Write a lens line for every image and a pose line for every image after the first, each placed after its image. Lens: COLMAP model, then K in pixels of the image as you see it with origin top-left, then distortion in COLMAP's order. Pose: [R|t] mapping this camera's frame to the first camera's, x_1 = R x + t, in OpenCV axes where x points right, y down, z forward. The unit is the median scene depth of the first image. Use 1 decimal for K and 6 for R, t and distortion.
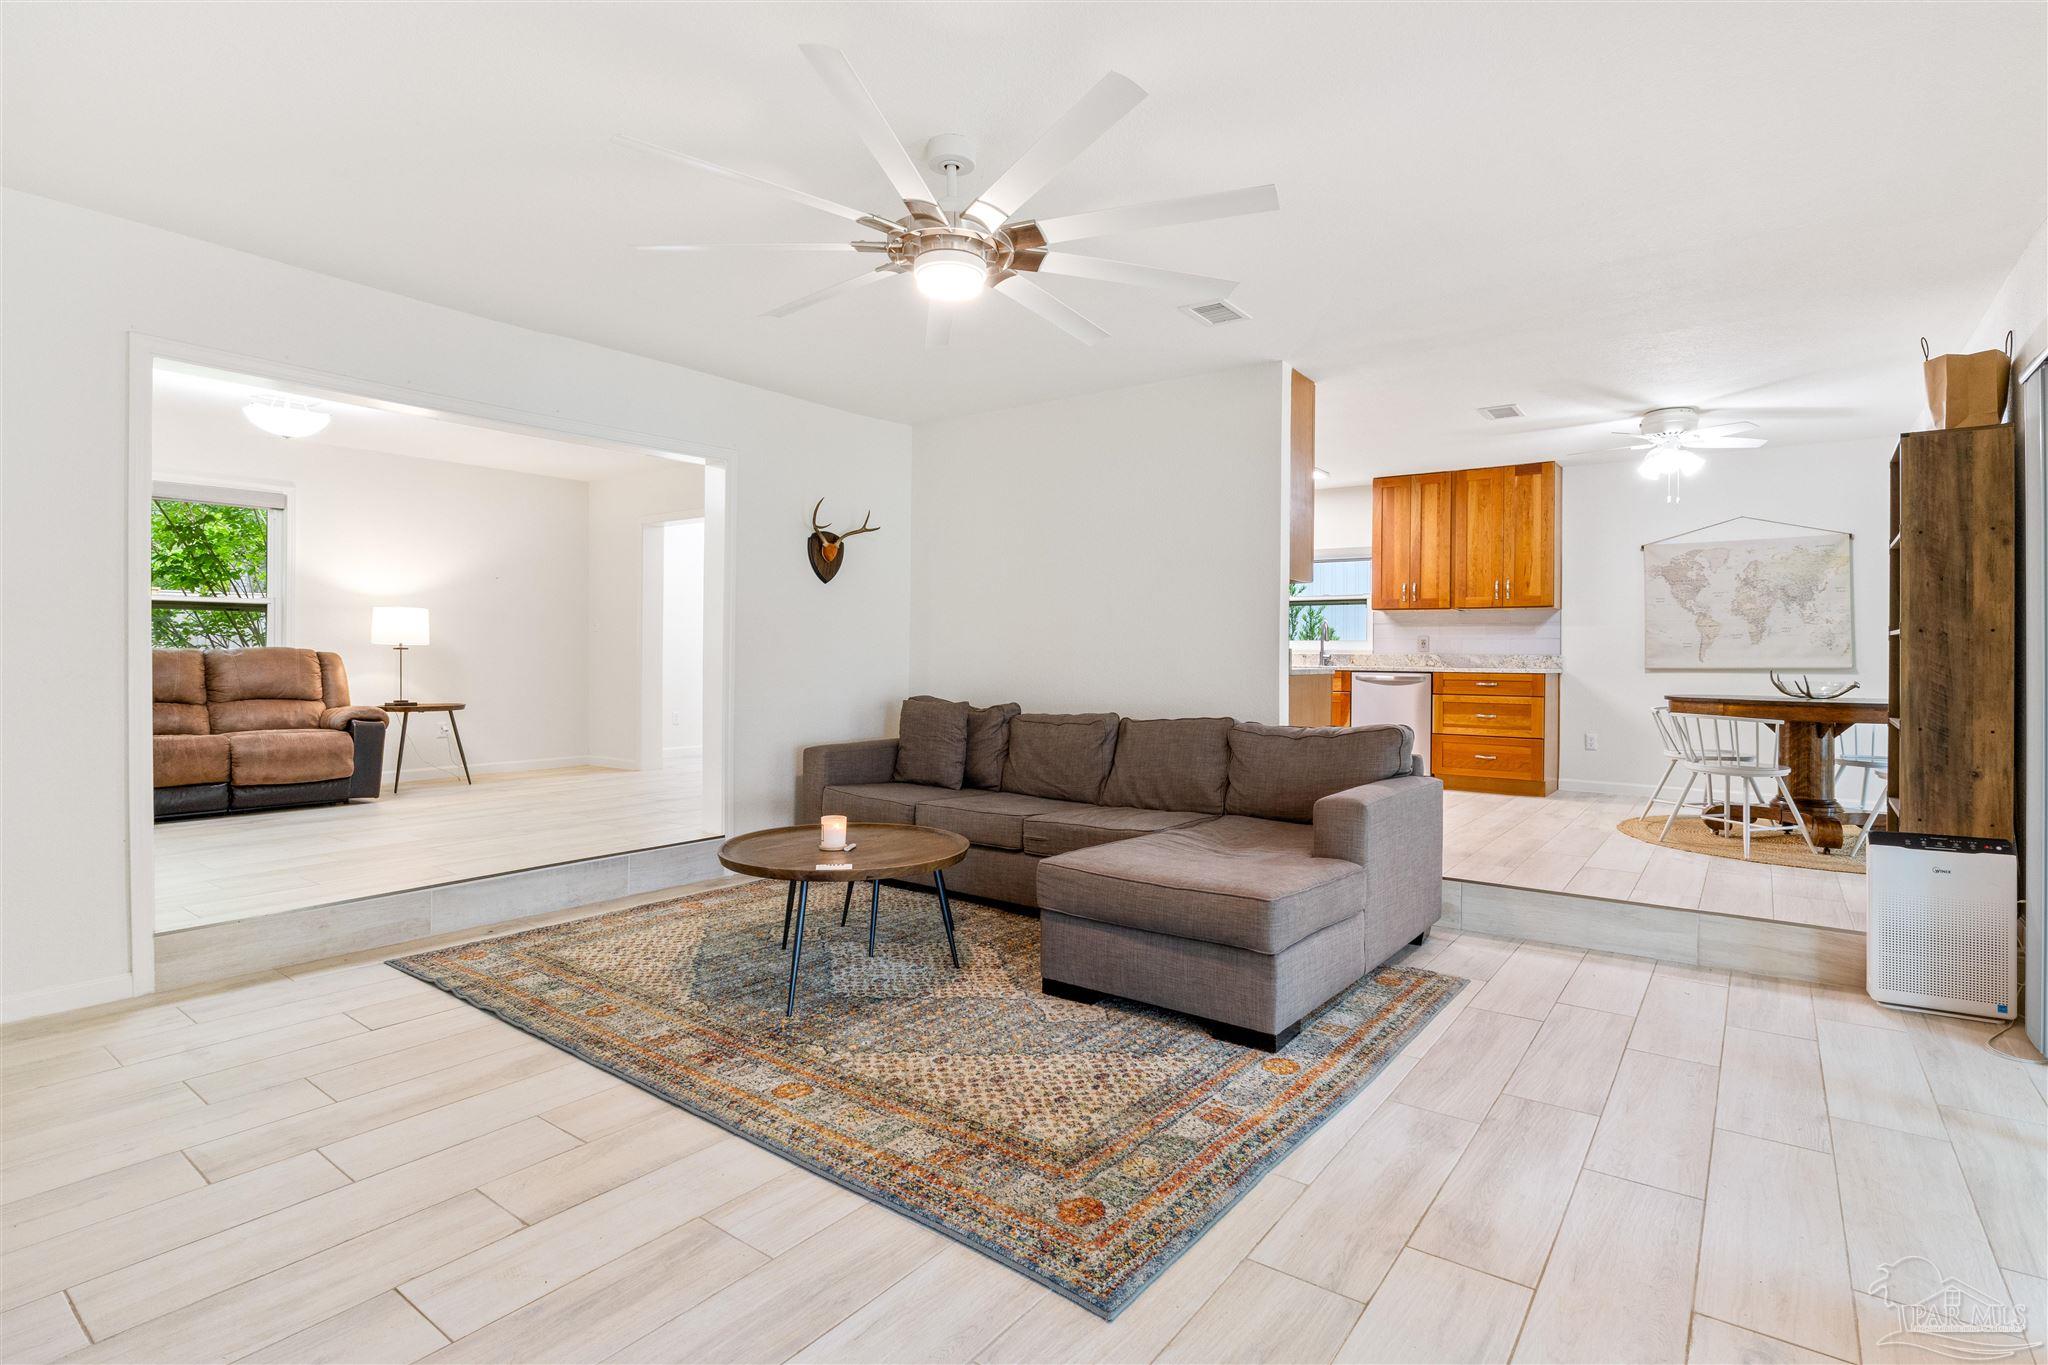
lens RADIAL K [[977.6, 0, 1050.8], [0, 977.6, 656.9], [0, 0, 1]] dist [-0.017178, 0.000607]
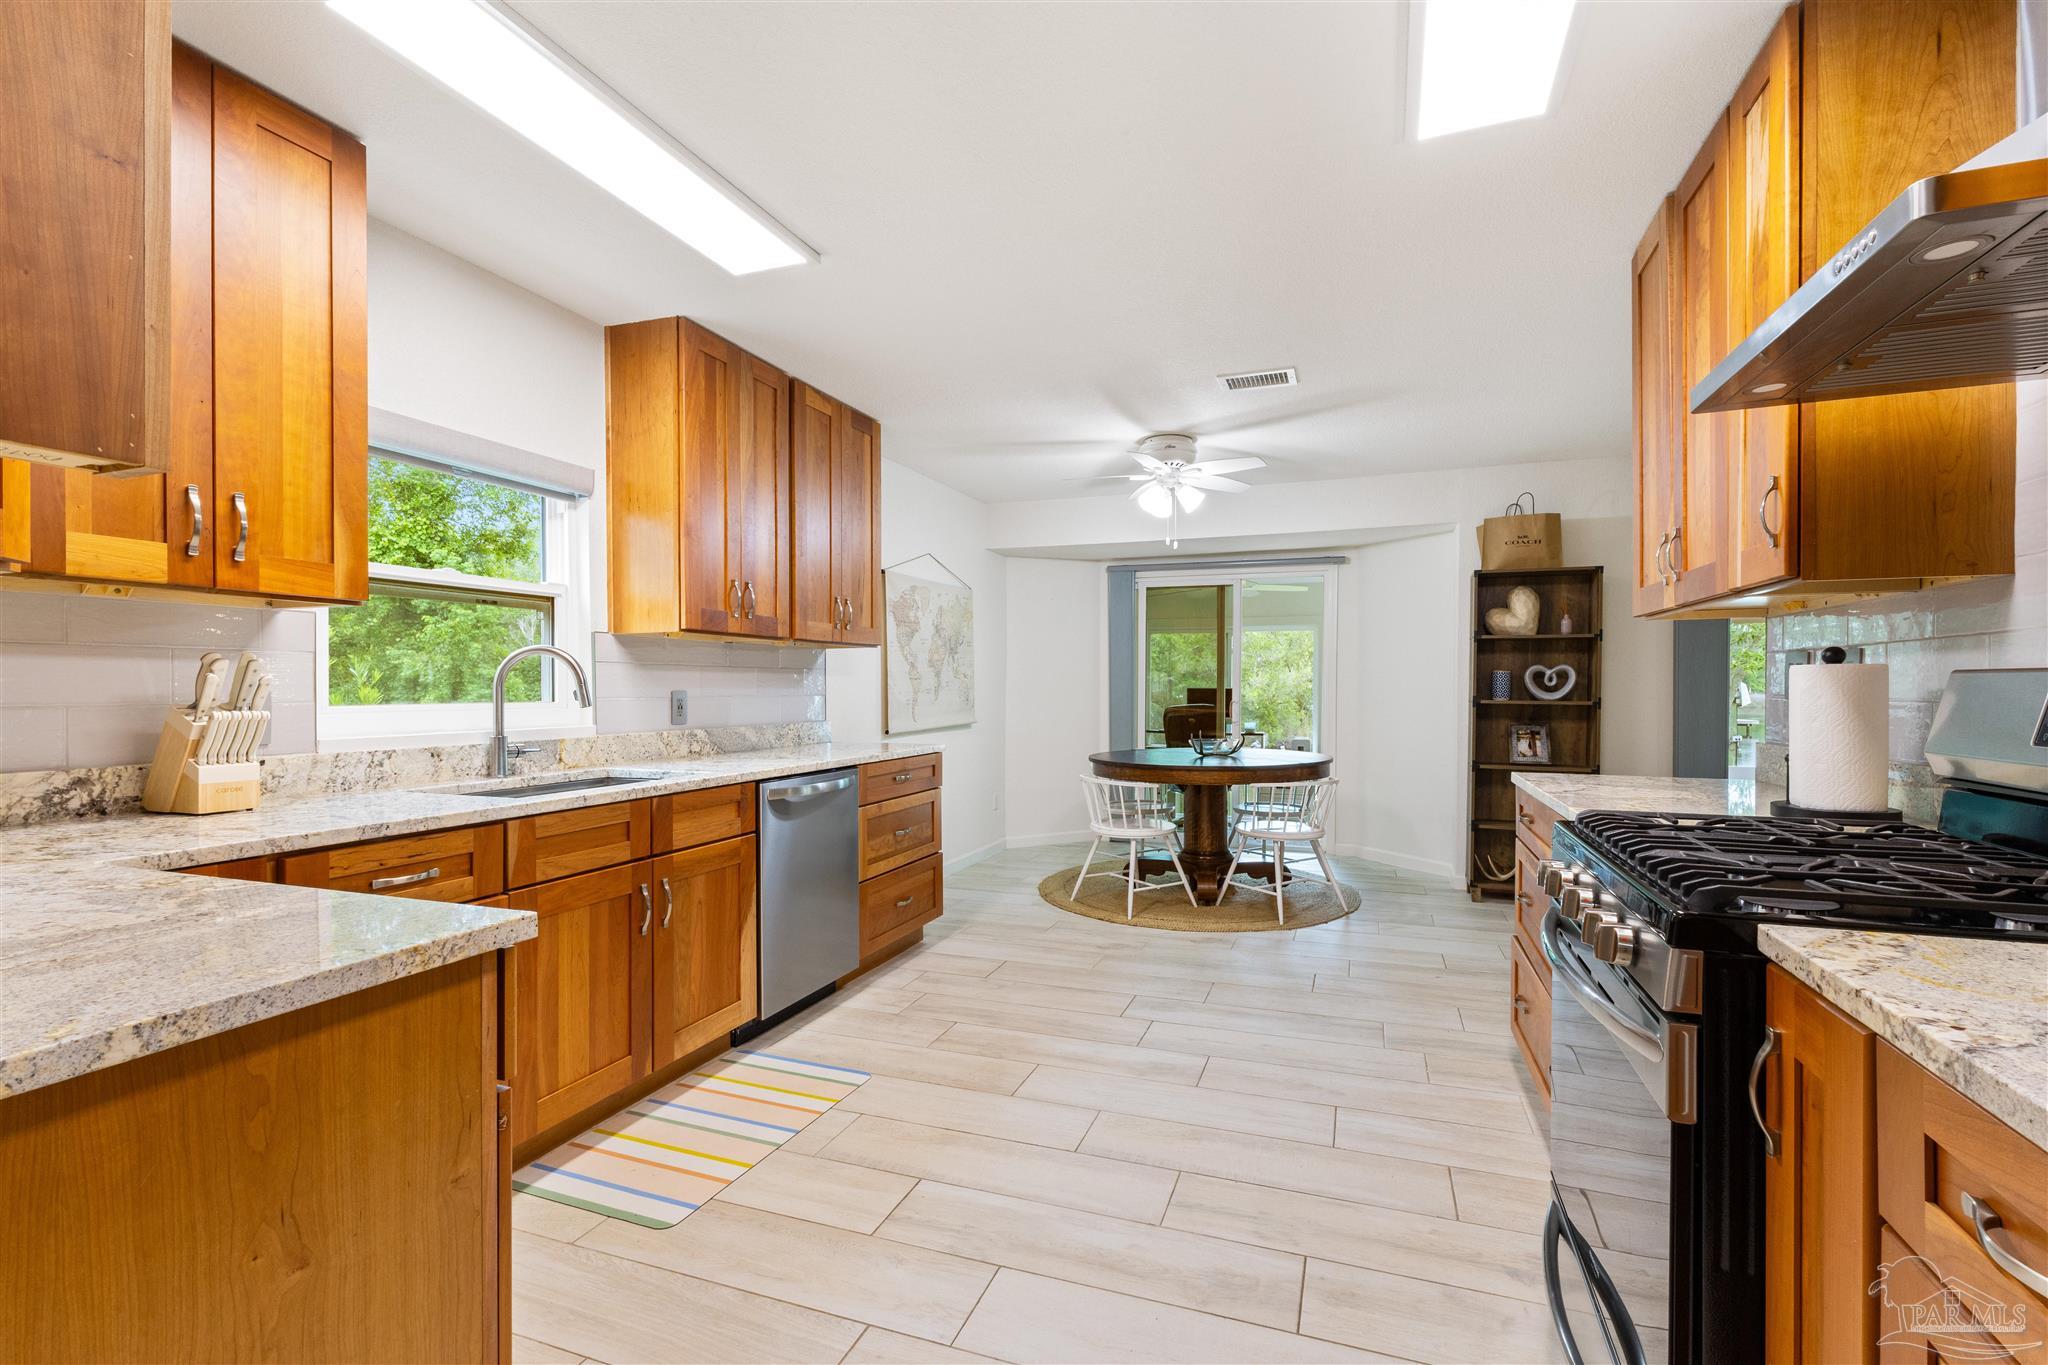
lens RADIAL K [[915.2, 0, 1025.7], [0, 915.2, 694.5], [0, 0, 1]] dist [-0.006522, 0.000572]
pose [[-0.263187, -0.015722, 0.964617, -0.143807], [-0.001769, 0.999873, 0.015814, -0.044409], [-0.964743, 0.002456, -0.263182, 1.596191]]
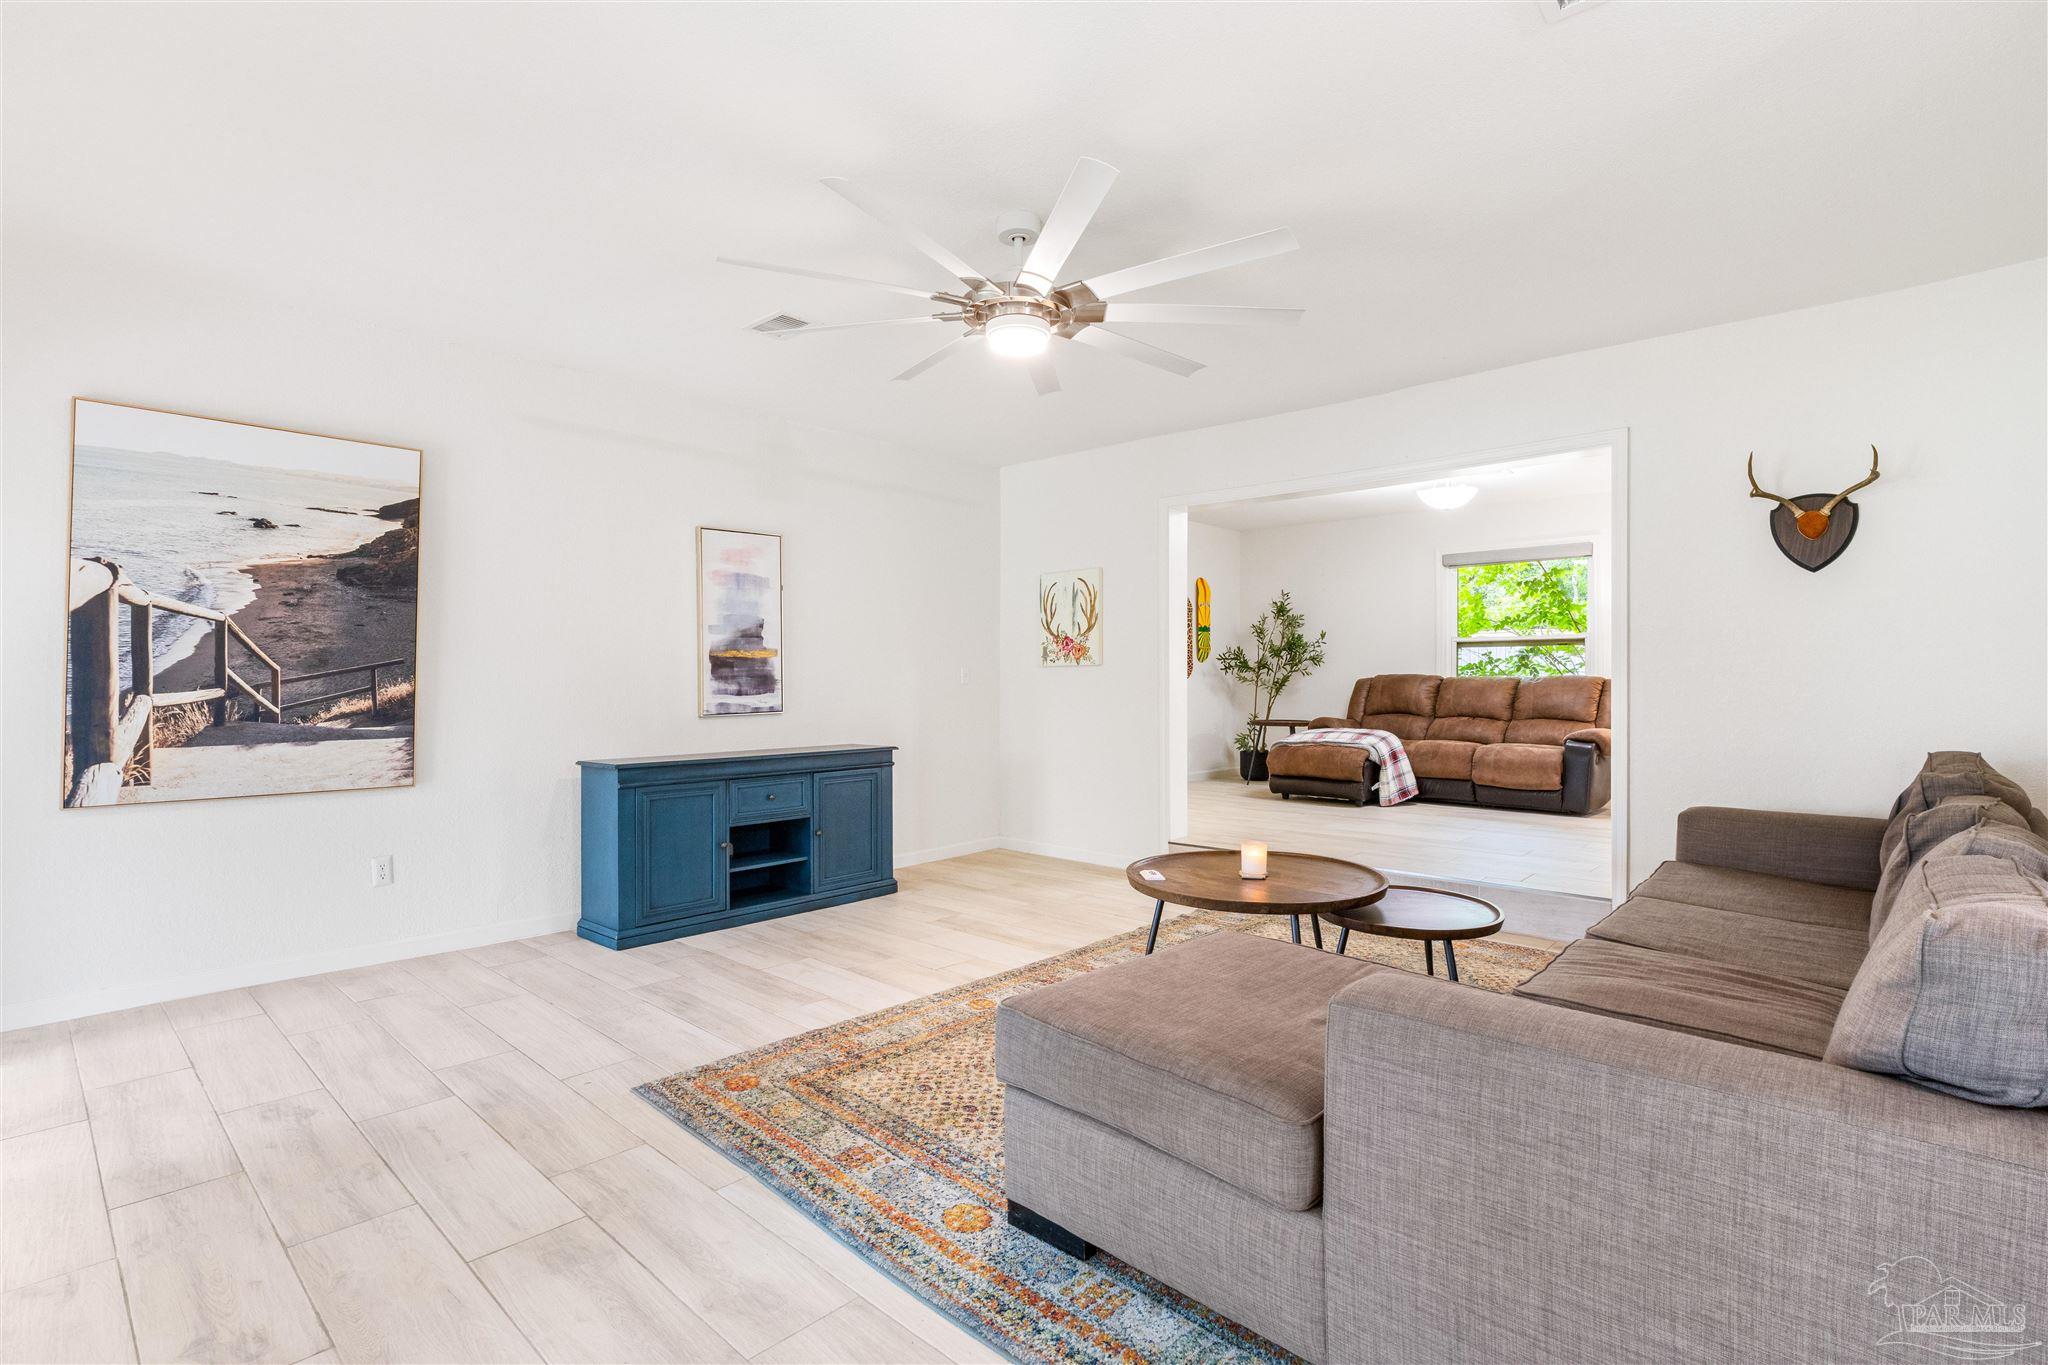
lens RADIAL K [[977.6, 0, 1044.2], [0, 977.6, 661.6], [0, 0, 1]] dist [-0.017178, 0.000607]
pose [[-0.103440, -0.021813, -0.994396, 0.574380], [-0.006597, 0.999753, -0.021244, 0.003598], [0.994614, 0.004362, -0.103559, 0.662348]]
